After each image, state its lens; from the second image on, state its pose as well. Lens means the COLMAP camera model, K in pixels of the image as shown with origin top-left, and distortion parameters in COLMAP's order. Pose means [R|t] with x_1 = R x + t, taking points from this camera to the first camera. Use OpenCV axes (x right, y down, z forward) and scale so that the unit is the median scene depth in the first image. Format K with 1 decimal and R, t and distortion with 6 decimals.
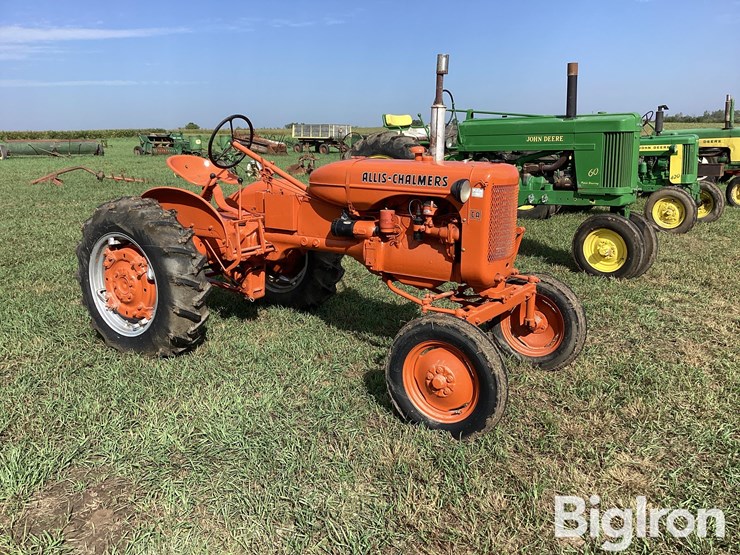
lens RADIAL K [[677.4, 0, 370.0], [0, 677.4, 277.5], [0, 0, 1]] dist [0.065209, -0.130405]
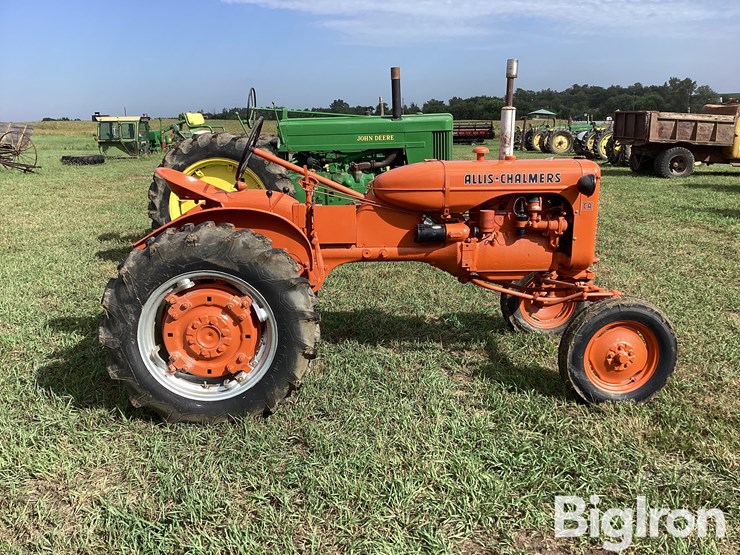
lens RADIAL K [[661.1, 0, 372.1], [0, 661.1, 278.6], [0, 0, 1]] dist [0.101713, -0.184503]
pose [[0.793165, -0.146248, 0.591186, -0.704418], [0.140853, 0.988471, 0.055552, -0.076065], [-0.592495, 0.039208, 0.804620, 0.297285]]
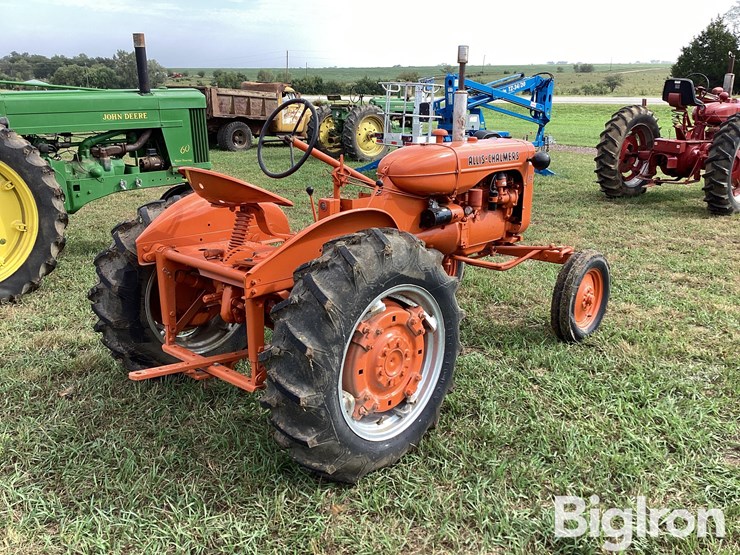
lens RADIAL K [[661.1, 0, 372.1], [0, 661.1, 278.6], [0, 0, 1]] dist [0.101713, -0.184503]
pose [[0.164736, -0.263203, 0.950571, -1.032902], [0.207653, 0.951393, 0.227444, -0.235104], [-0.964231, 0.159921, 0.211383, 0.940106]]
